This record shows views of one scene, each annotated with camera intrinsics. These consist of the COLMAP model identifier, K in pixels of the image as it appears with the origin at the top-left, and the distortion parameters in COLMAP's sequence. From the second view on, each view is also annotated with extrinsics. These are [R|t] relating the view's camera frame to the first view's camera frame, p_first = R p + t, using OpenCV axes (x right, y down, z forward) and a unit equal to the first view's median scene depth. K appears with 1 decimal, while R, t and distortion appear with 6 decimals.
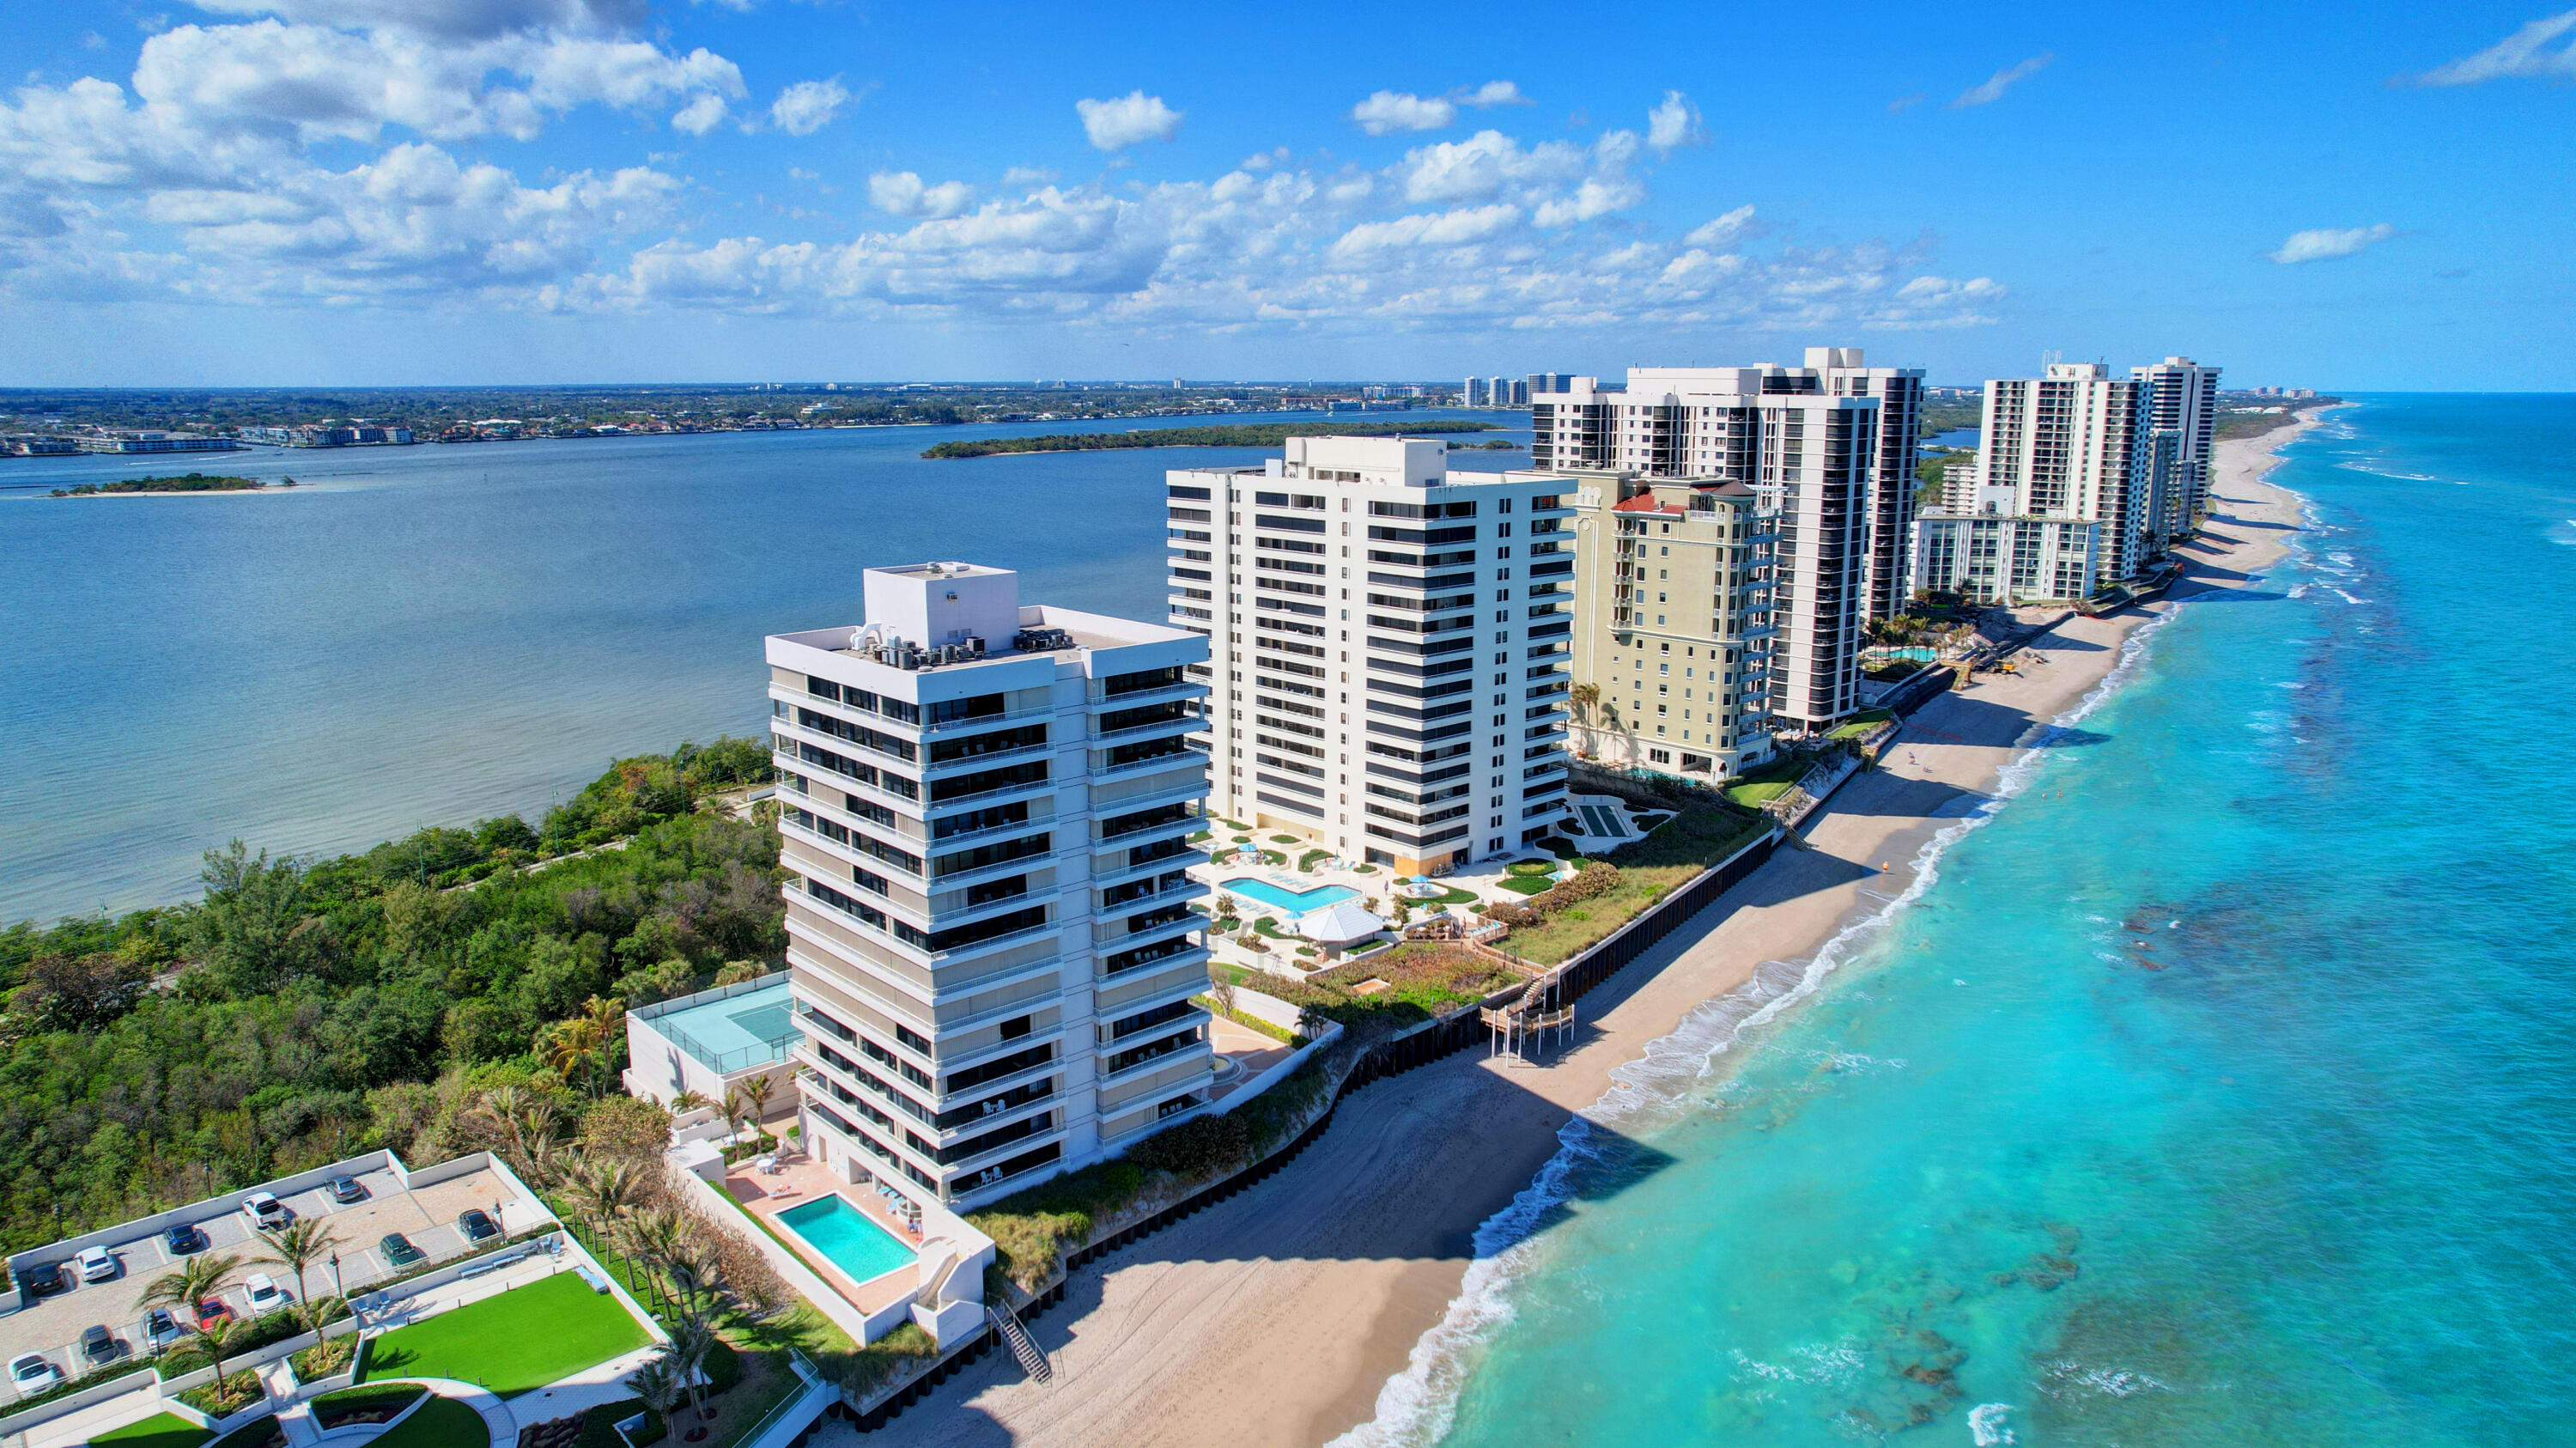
lens RADIAL K [[1631.9, 0, 1291.2], [0, 1631.9, 731.9], [0, 0, 1]] dist [-0.076091, 0.065040]
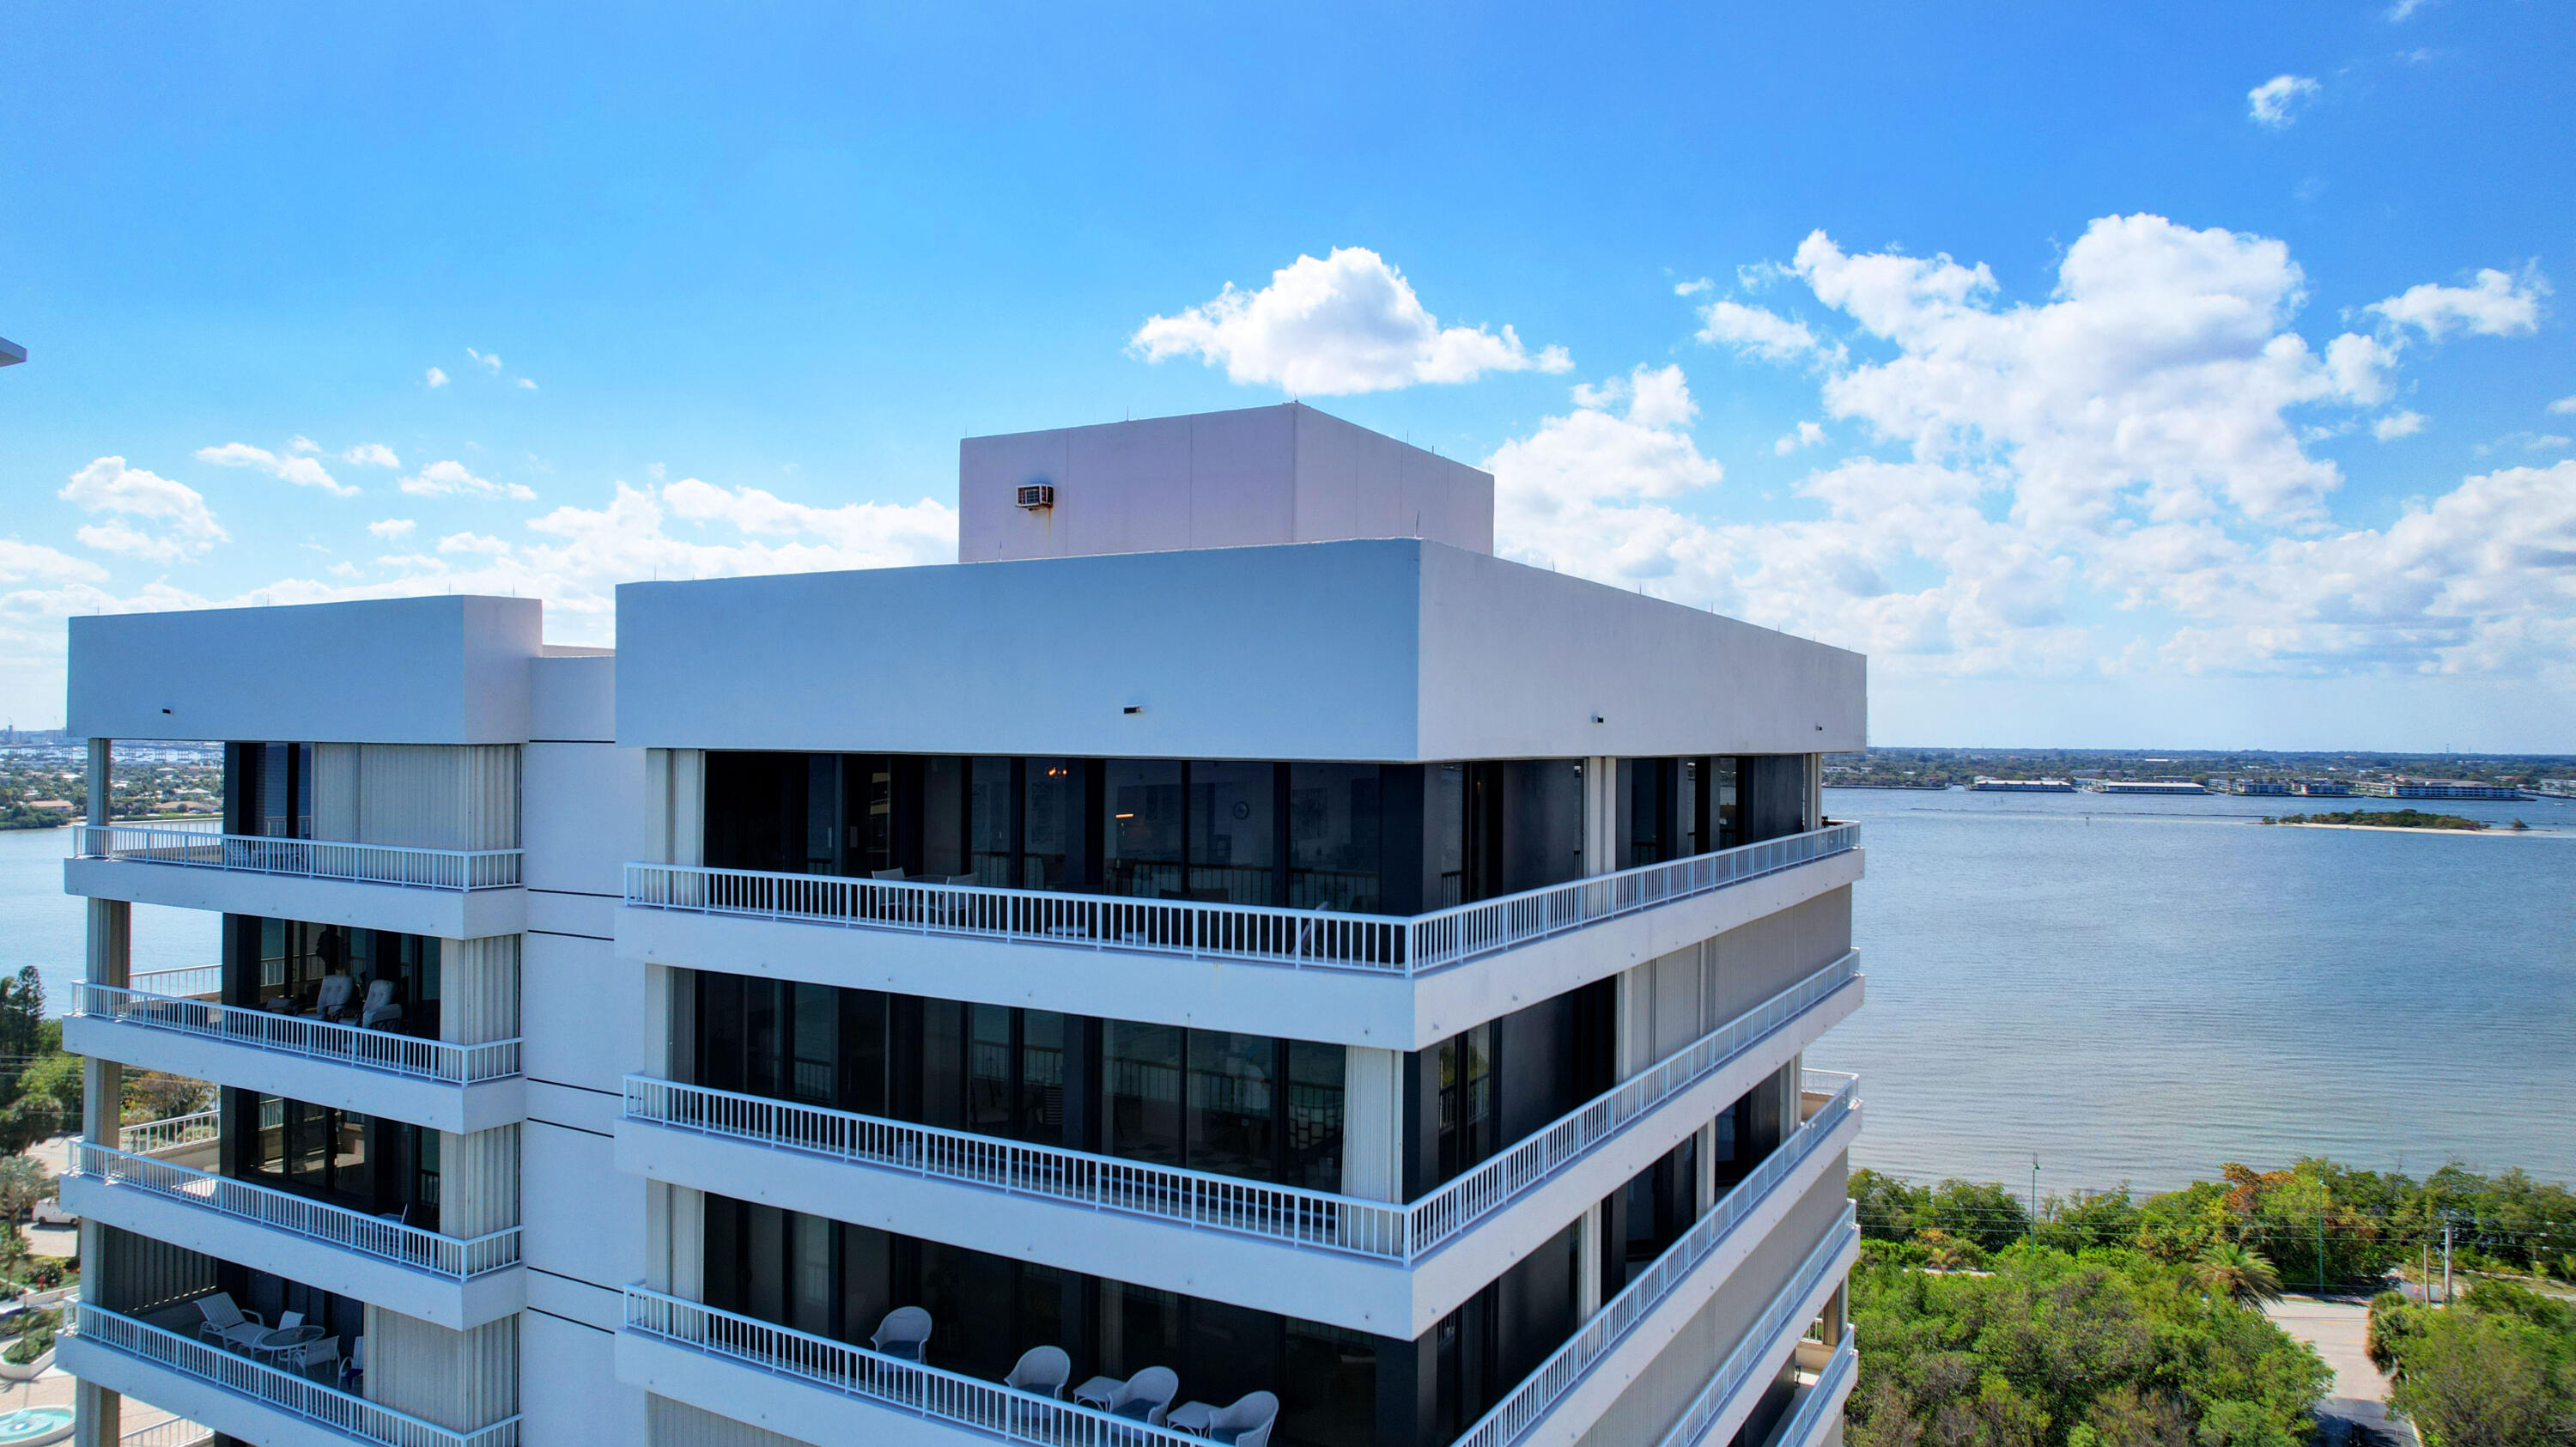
lens RADIAL K [[1631.8, 0, 1291.2], [0, 1631.8, 731.4], [0, 0, 1]] dist [-0.076091, 0.065040]
pose [[0.293462, -0.004055, -0.955962, 0.036426], [-0.212331, 0.974736, -0.069316, -0.021921], [0.932092, 0.223322, 0.285188, 0.598869]]
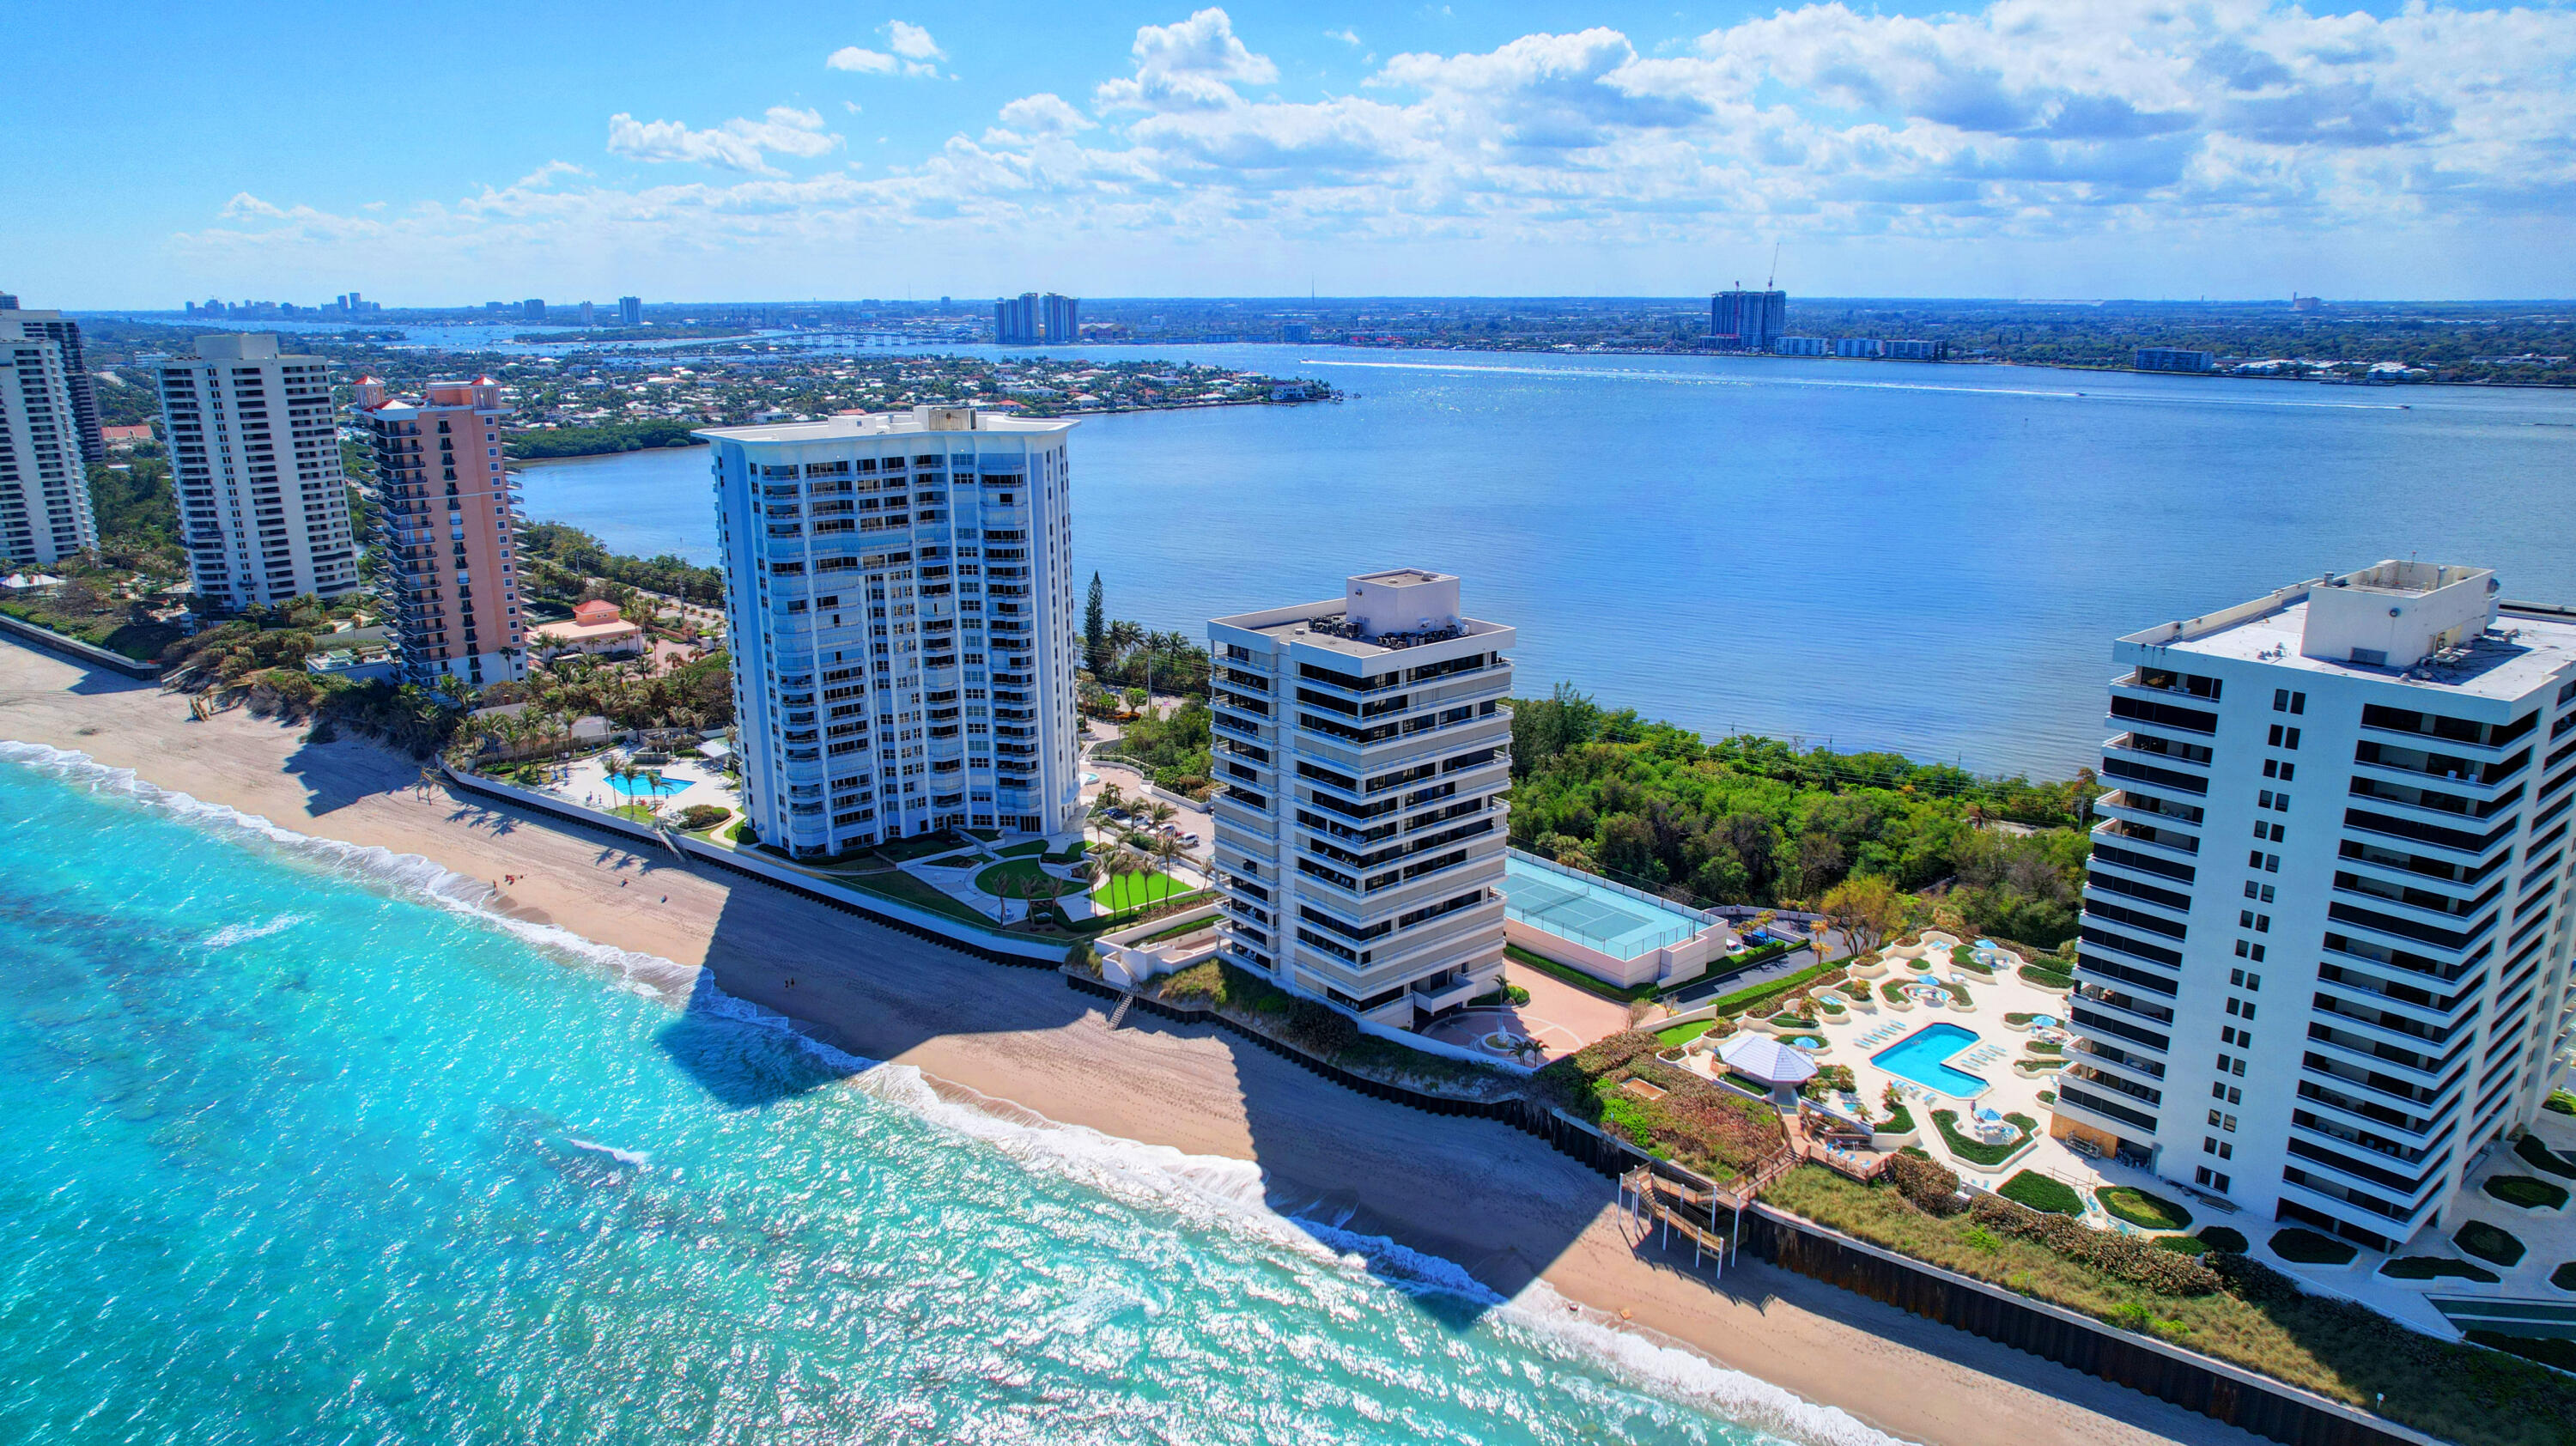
lens RADIAL K [[1631.7, 0, 1291.2], [0, 1631.7, 730.9], [0, 0, 1]] dist [-0.076091, 0.065040]
pose [[-0.047861, 0.262209, -0.963823, 0.756619], [-0.208174, 0.941122, 0.266371, -0.210593], [0.976920, 0.213392, 0.009542, 0.588797]]
